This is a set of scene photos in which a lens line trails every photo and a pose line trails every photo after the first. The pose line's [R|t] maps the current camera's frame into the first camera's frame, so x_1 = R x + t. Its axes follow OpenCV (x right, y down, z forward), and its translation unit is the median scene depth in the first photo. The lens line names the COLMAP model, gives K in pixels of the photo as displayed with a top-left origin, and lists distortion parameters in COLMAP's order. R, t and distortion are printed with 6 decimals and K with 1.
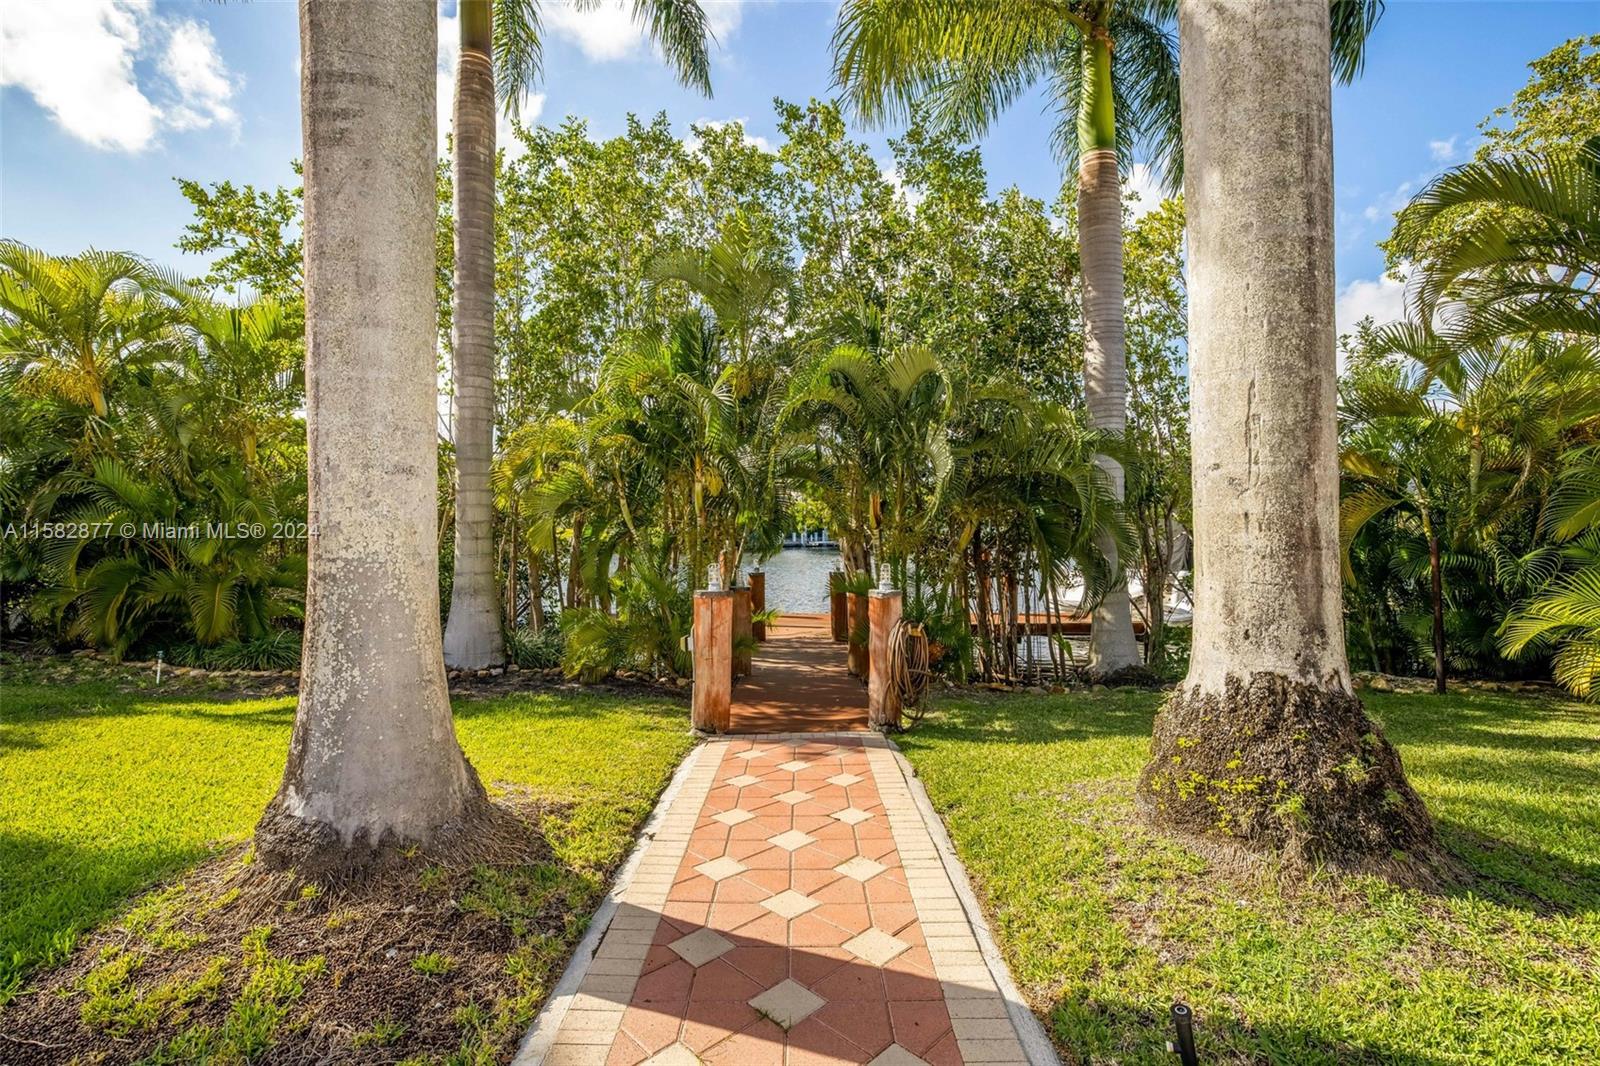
lens RADIAL K [[705.6, 0, 800.0], [0, 705.6, 533.0], [0, 0, 1]] dist [-0.059551, 0.020106]
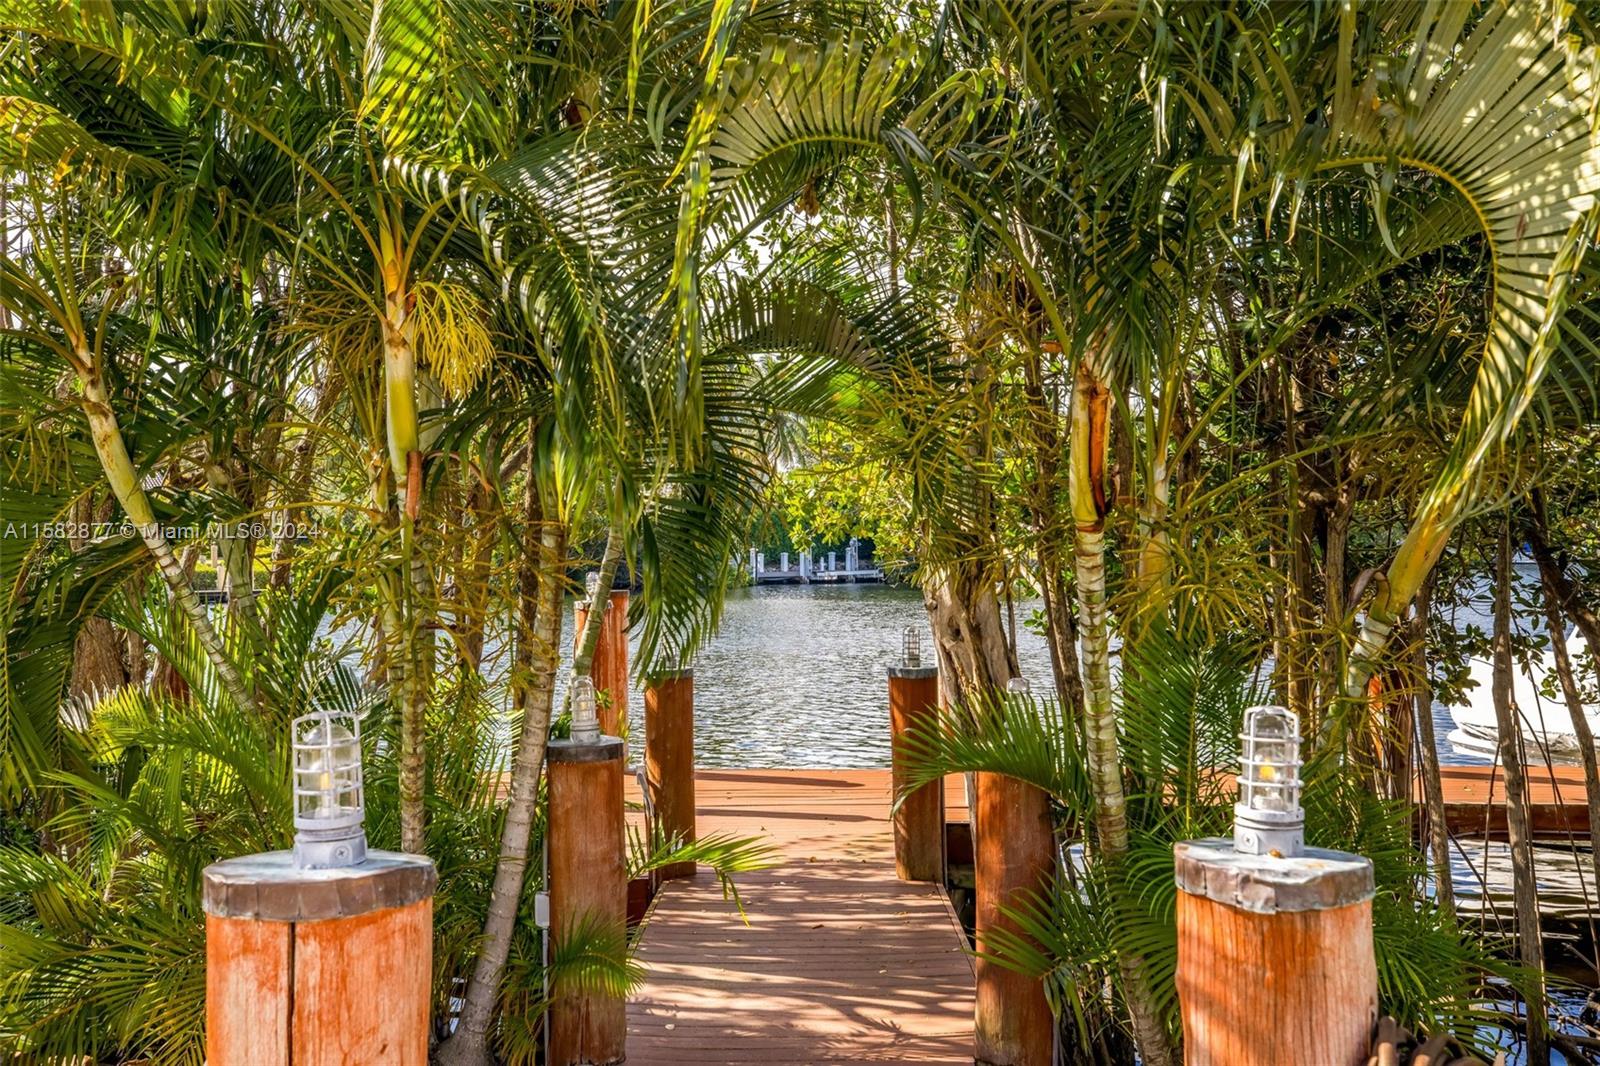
lens RADIAL K [[705.6, 0, 800.0], [0, 705.6, 533.0], [0, 0, 1]] dist [-0.059551, 0.020106]
pose [[0.999960, -0.002207, 0.008715, -0.002582], [0.002488, 0.999473, -0.032358, 0.002437], [-0.008639, 0.032378, 0.999438, 0.670798]]
